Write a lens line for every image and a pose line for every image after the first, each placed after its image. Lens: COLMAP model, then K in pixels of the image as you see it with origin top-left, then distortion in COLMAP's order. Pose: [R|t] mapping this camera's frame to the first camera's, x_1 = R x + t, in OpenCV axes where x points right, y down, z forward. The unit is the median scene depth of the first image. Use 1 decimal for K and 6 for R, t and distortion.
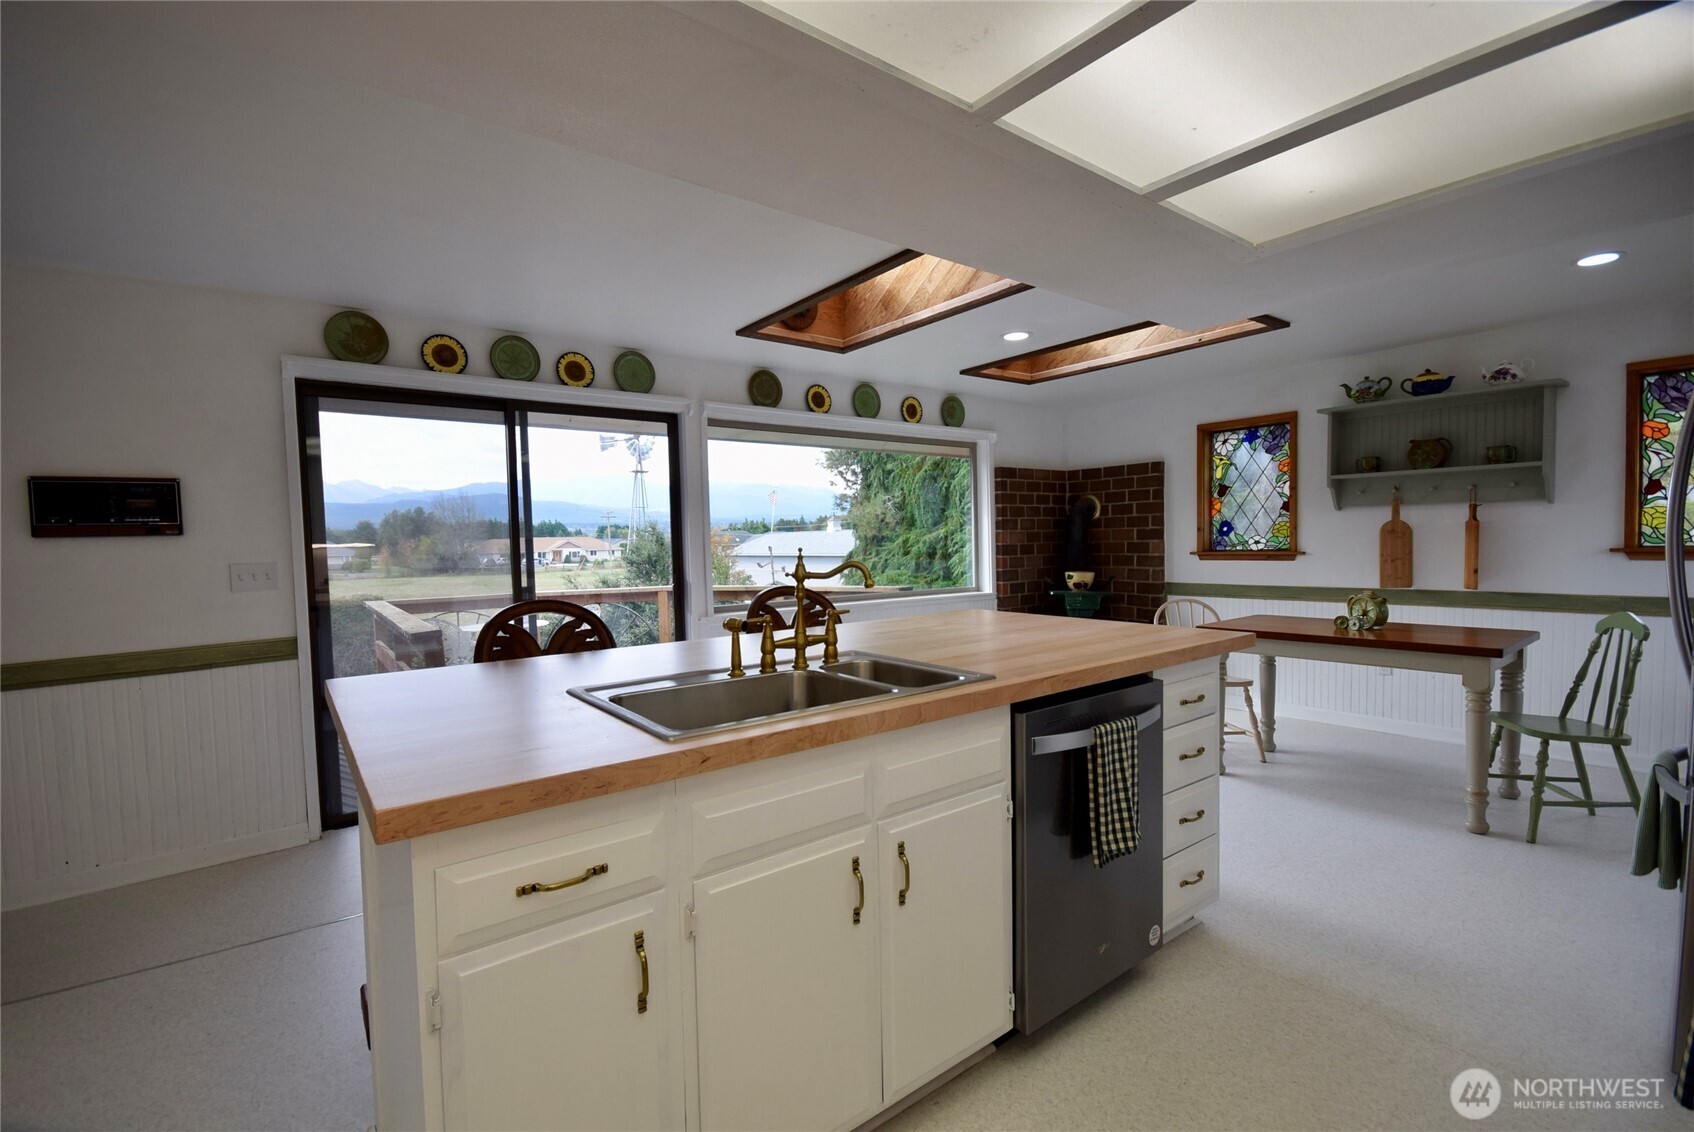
lens RADIAL K [[755.9, 0, 844.8], [0, 755.9, 574.6], [0, 0, 1]] dist [0.008567, -0.008966]
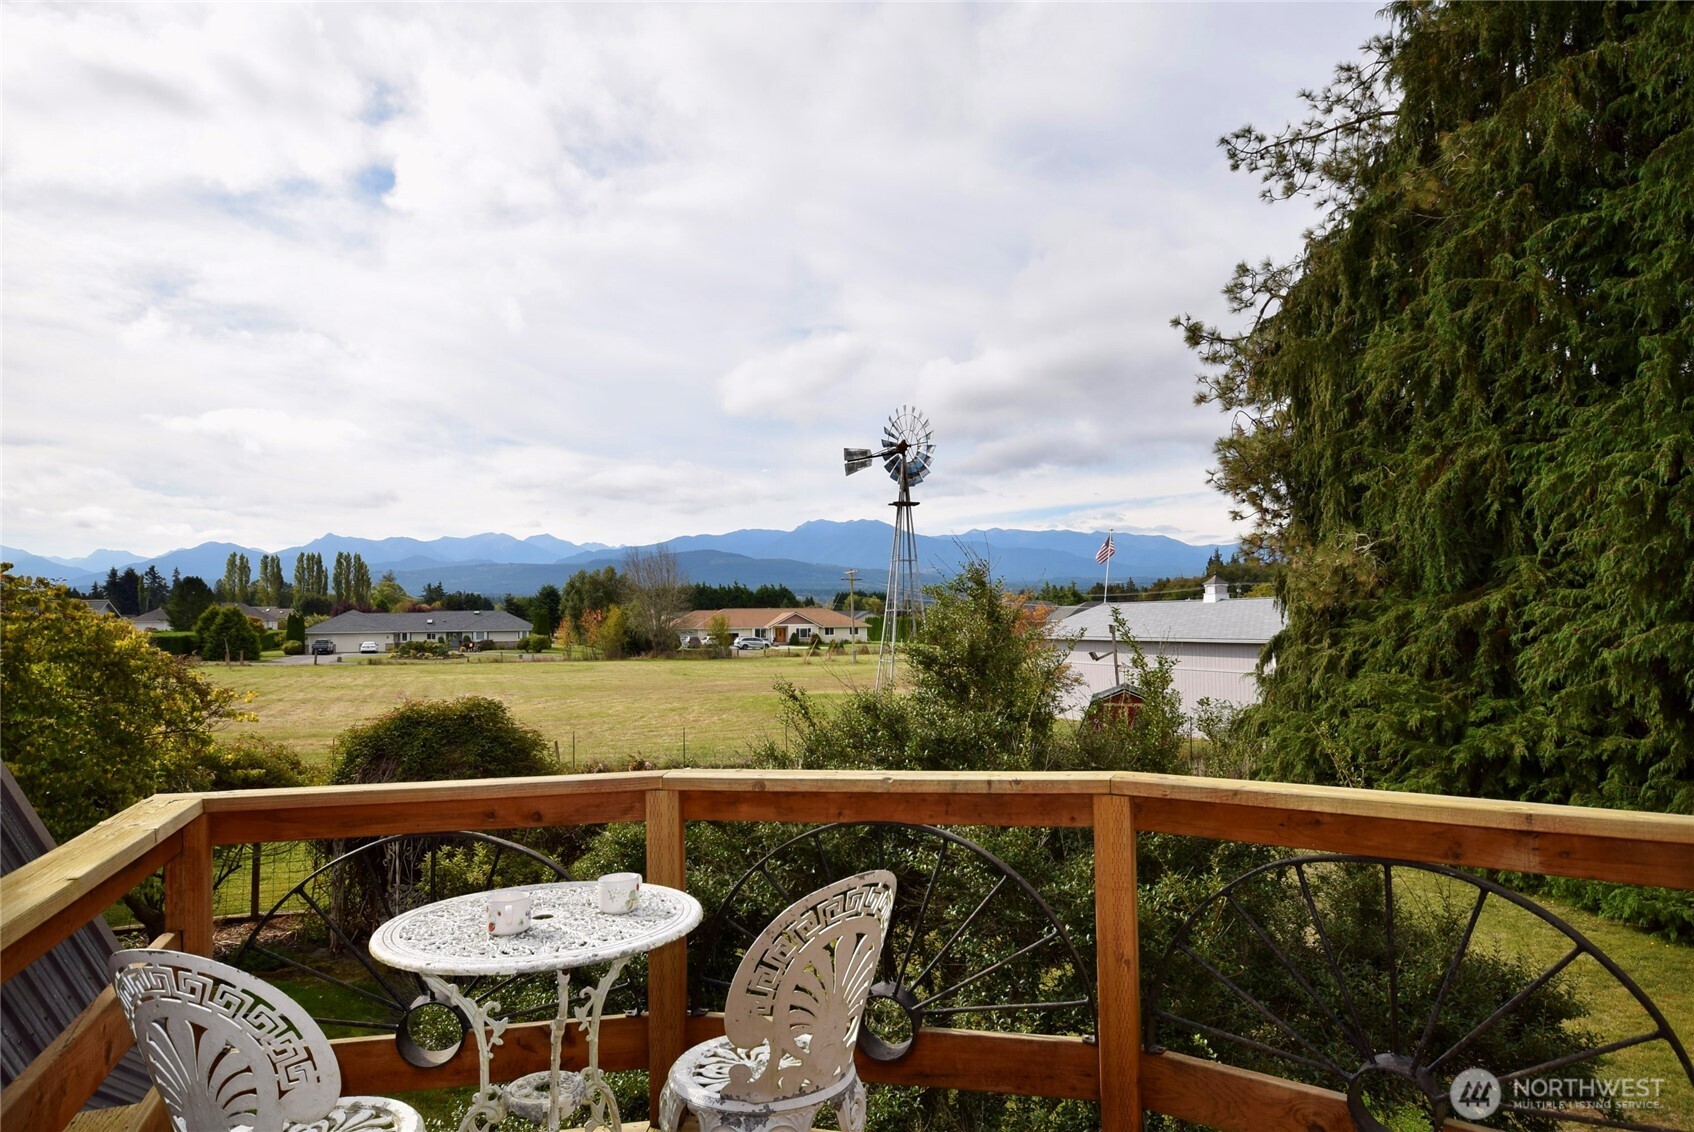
lens RADIAL K [[1107.1, 0, 827.3], [0, 1107.1, 565.2], [0, 0, 1]] dist [0.016605, 0.016719]
pose [[0.948580, -0.004947, -0.316500, -0.251192], [-0.023572, 0.995998, -0.086216, -0.024213], [0.315660, 0.089244, 0.944666, 0.693728]]
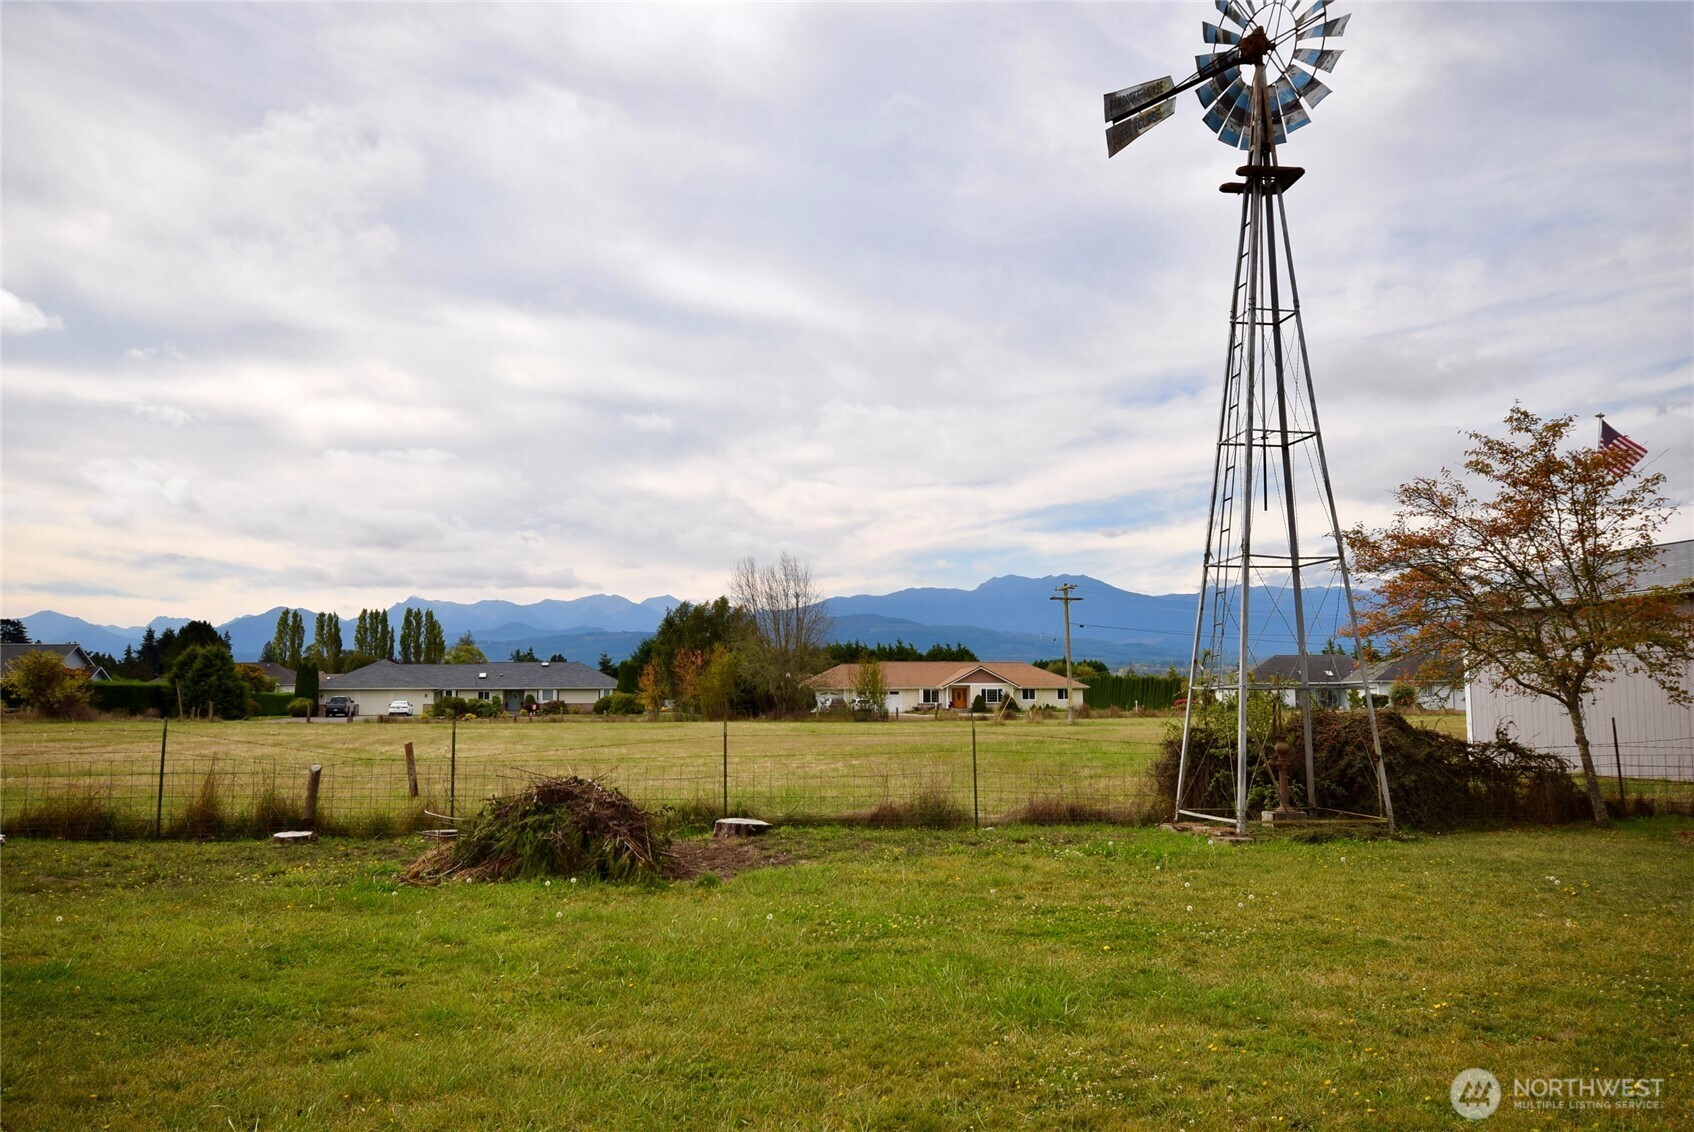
lens RADIAL K [[1404.0, 0, 819.7], [0, 1404.0, 583.5], [0, 0, 1]] dist [0.005417, 0.045812]
pose [[0.894760, -0.023702, -0.445918, -1.203013], [-0.032763, 0.992414, -0.118491, 0.367518], [0.445344, 0.120631, 0.887196, 3.226534]]
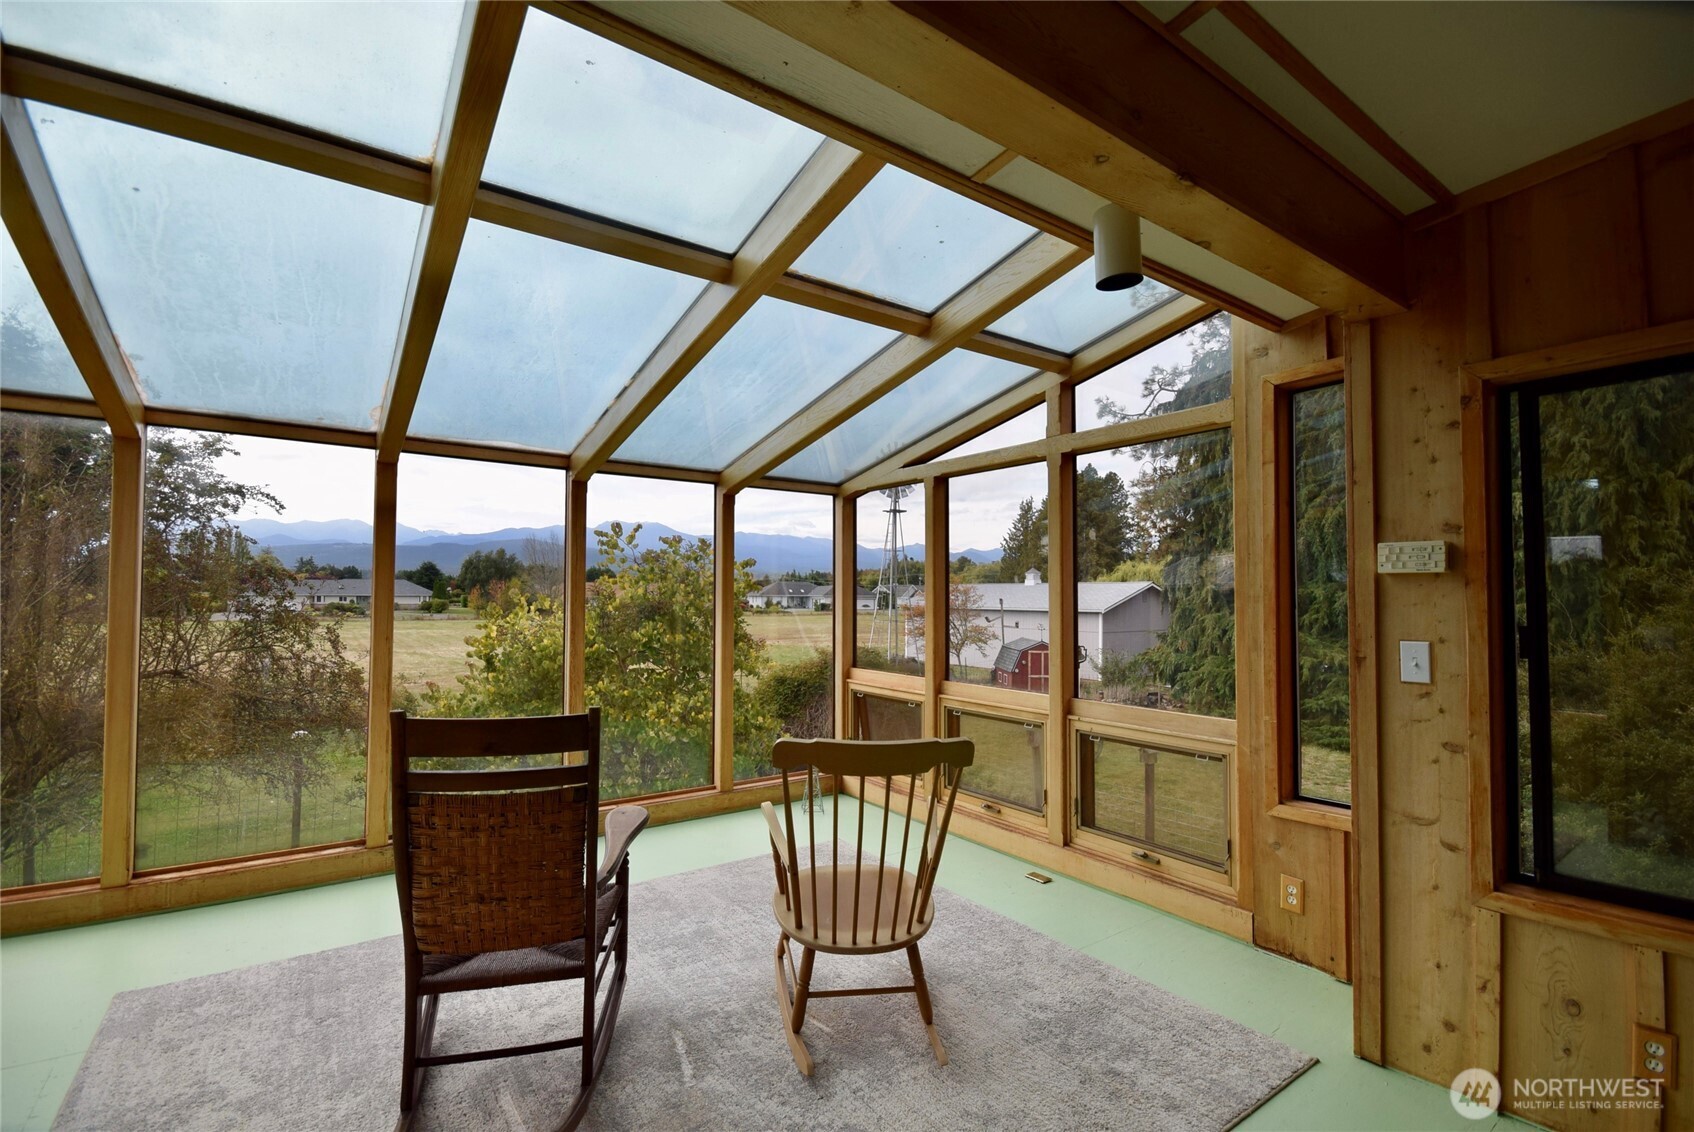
lens RADIAL K [[755.9, 0, 840.6], [0, 755.9, 560.8], [0, 0, 1]] dist [0.008567, -0.008966]
pose [[0.998989, 0.027790, -0.035325, -1.855023], [-0.030844, 0.995547, -0.089083, 0.024991], [0.032692, 0.090082, 0.995398, 0.699681]]
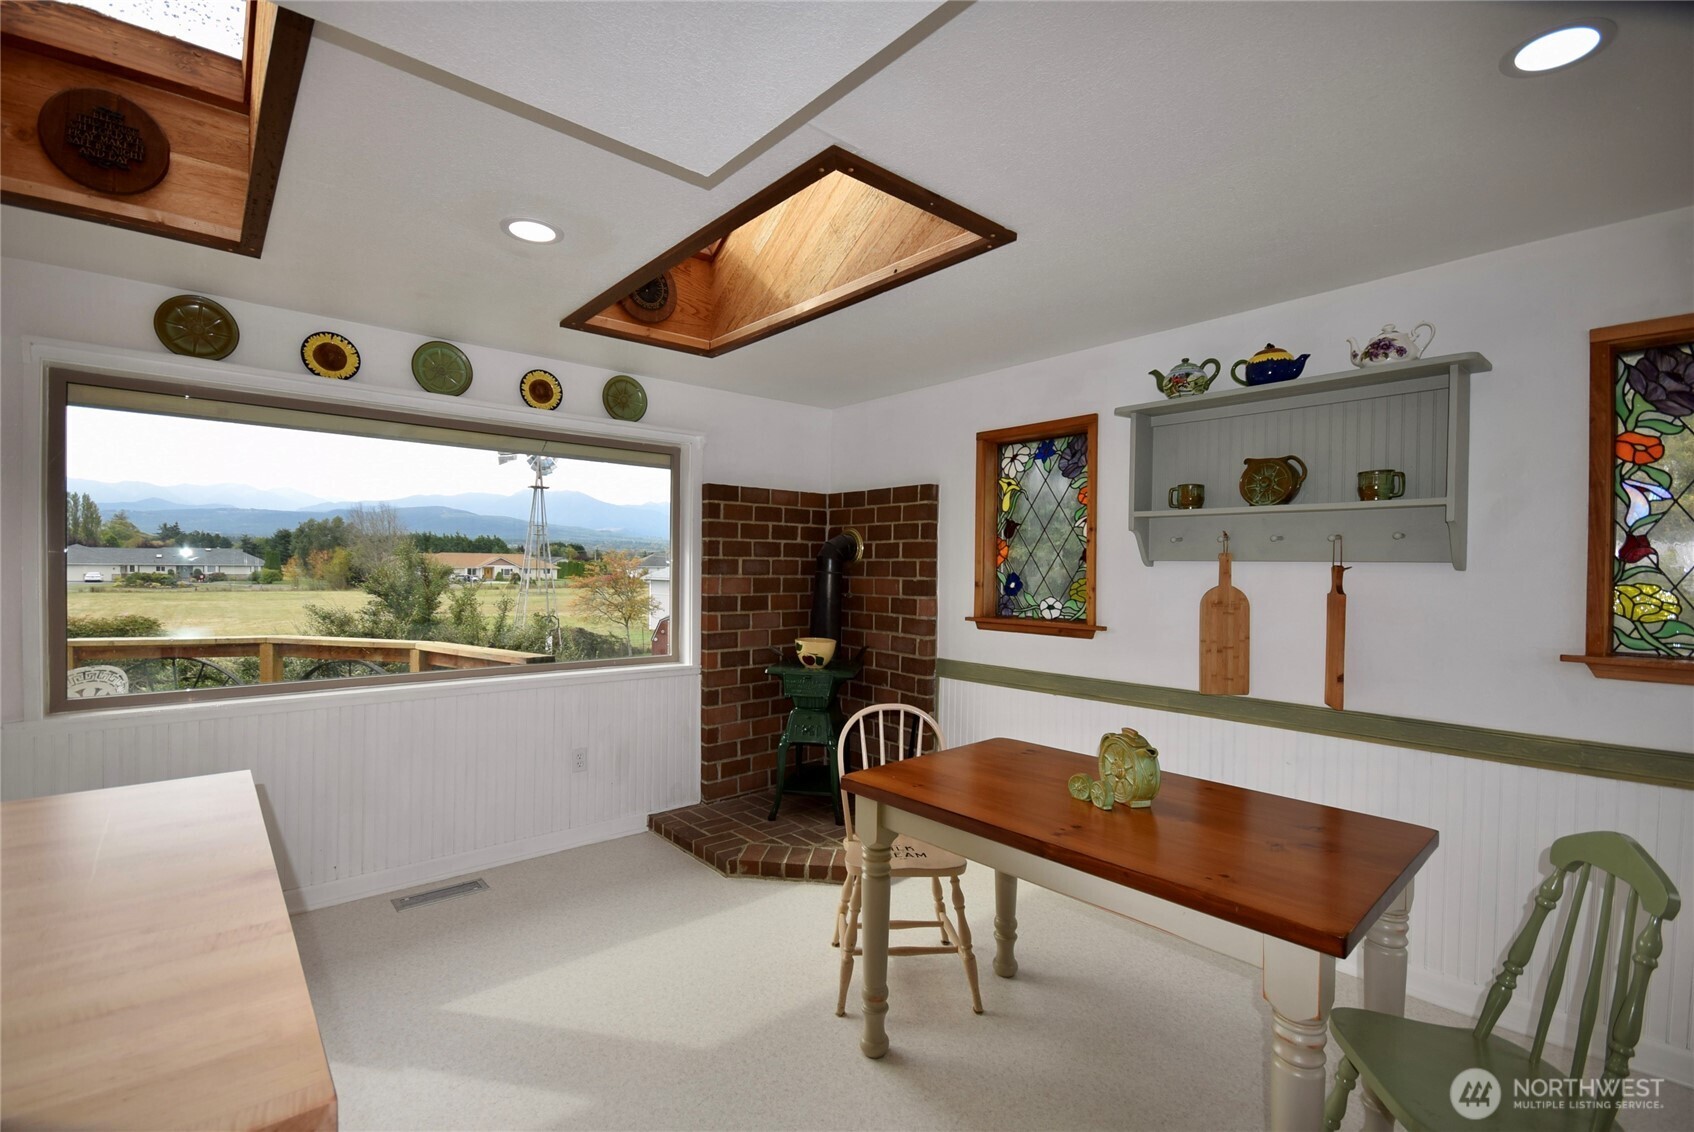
lens RADIAL K [[755.9, 0, 846.5], [0, 755.9, 573.4], [0, 0, 1]] dist [0.008567, -0.008966]
pose [[0.997351, 0.032524, 0.065067, 0.293757], [-0.030111, 0.998834, -0.037726, -0.038867], [-0.066218, 0.035667, 0.997168, 0.312202]]
